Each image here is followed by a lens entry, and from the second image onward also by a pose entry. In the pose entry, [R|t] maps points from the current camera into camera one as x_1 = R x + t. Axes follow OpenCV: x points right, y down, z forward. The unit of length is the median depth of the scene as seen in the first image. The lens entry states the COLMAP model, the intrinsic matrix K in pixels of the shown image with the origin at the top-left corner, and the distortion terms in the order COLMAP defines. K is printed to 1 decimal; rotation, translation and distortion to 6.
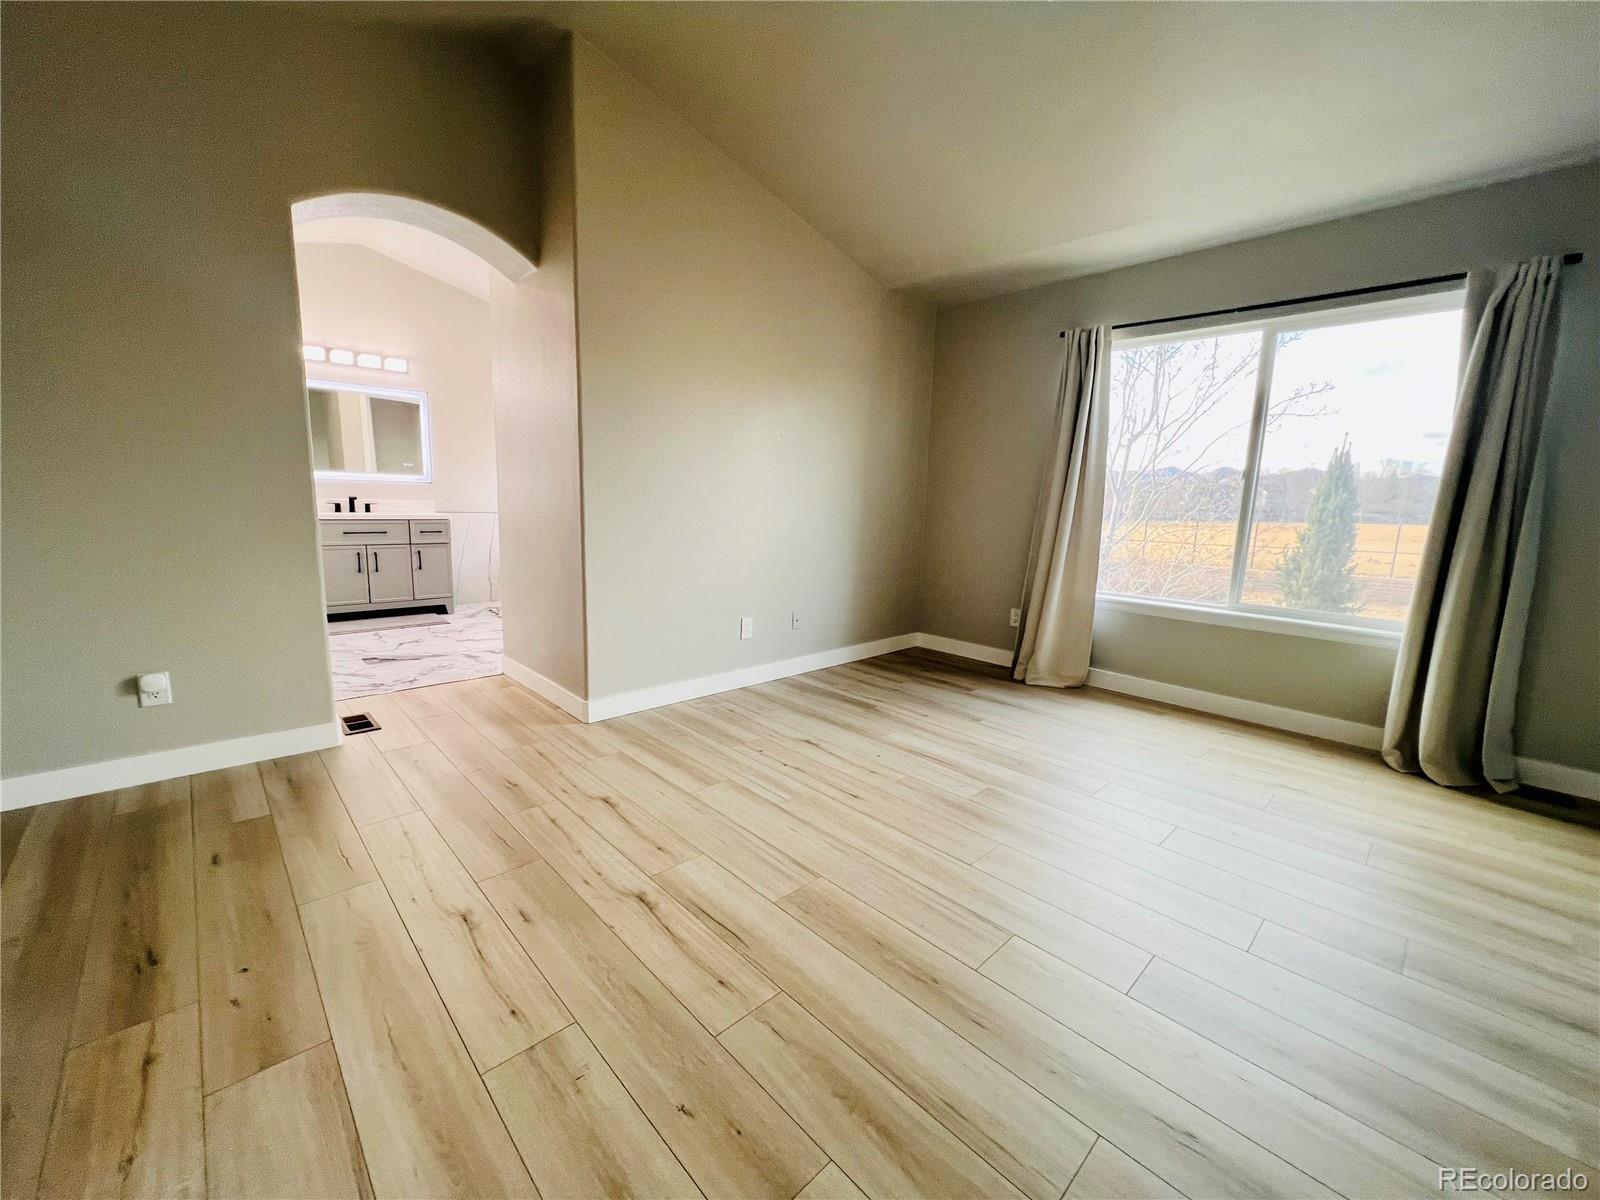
lens RADIAL K [[638.7, 0, 800.0], [0, 638.7, 600.0], [0, 0, 1]] dist [-0.001082, -0.000227]
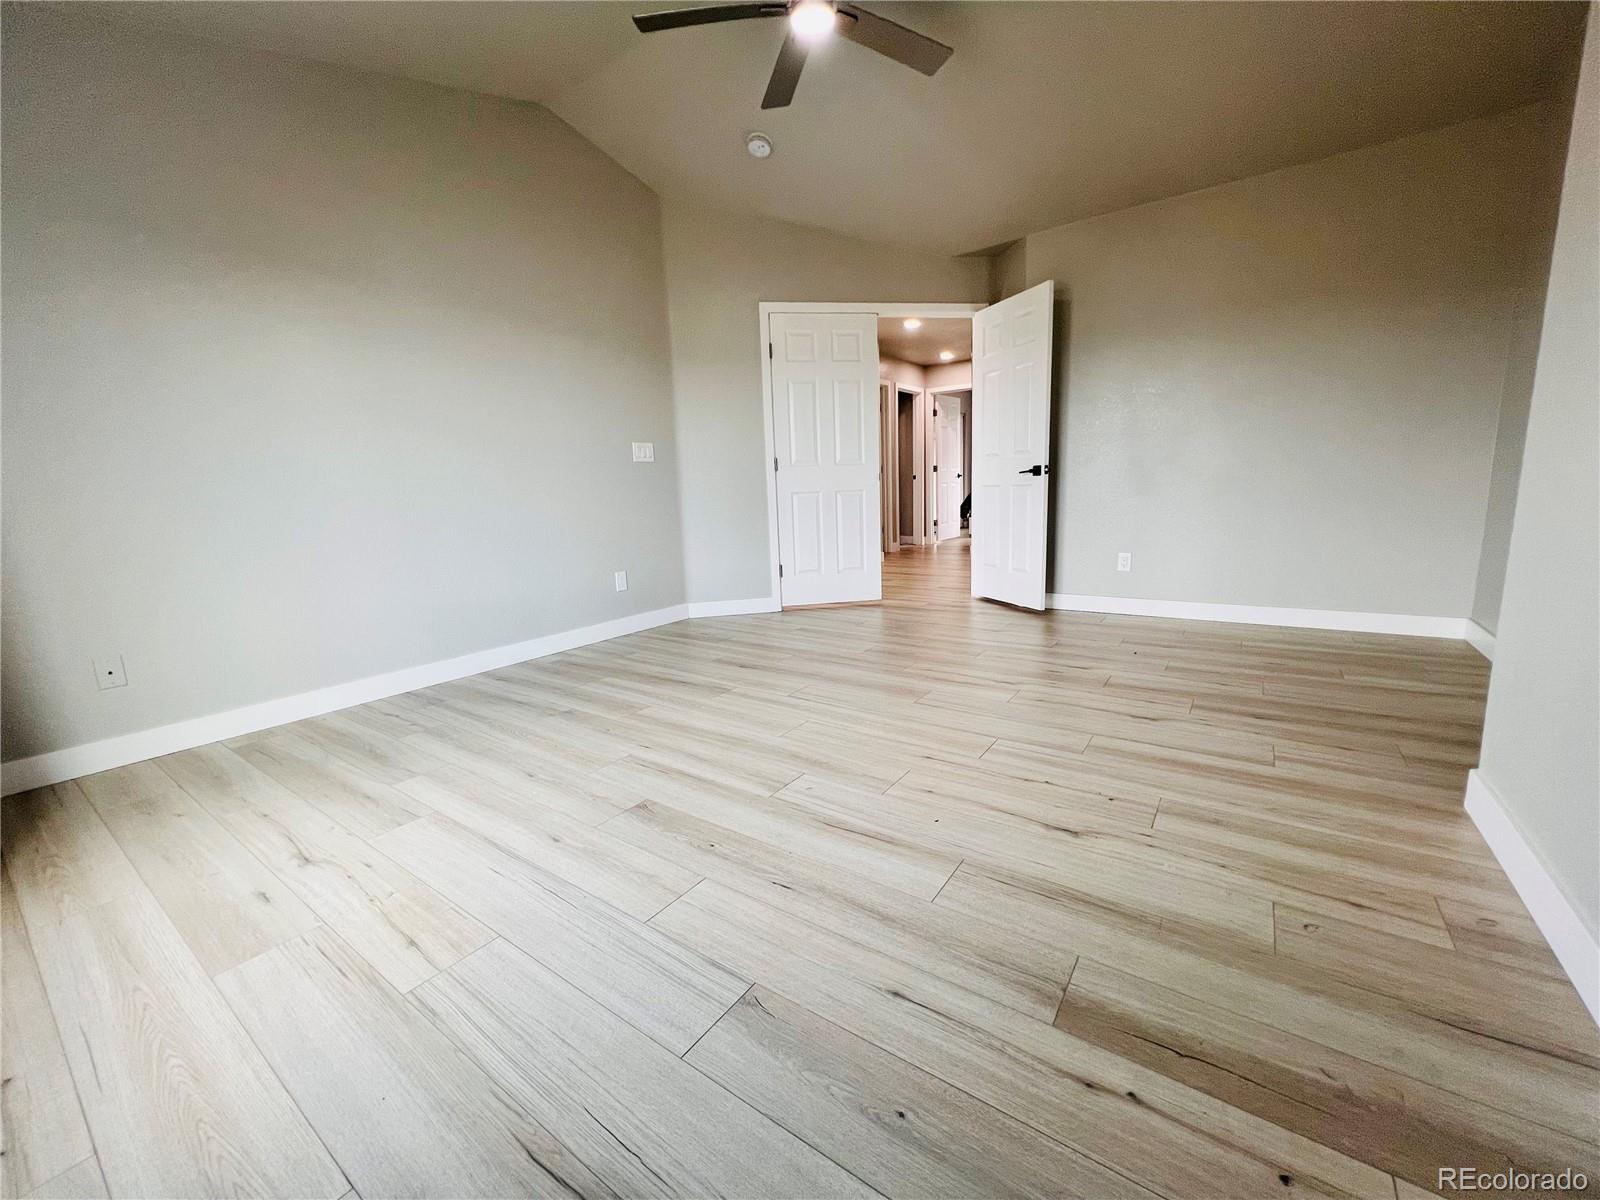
lens RADIAL K [[638.7, 0, 800.0], [0, 638.7, 600.0], [0, 0, 1]] dist [-0.001082, -0.000227]
pose [[-0.981951, 0.040329, -0.184784, 0.376156], [-0.020152, 0.949130, 0.314238, -0.157278], [0.188057, 0.312291, -0.931187, 1.557572]]
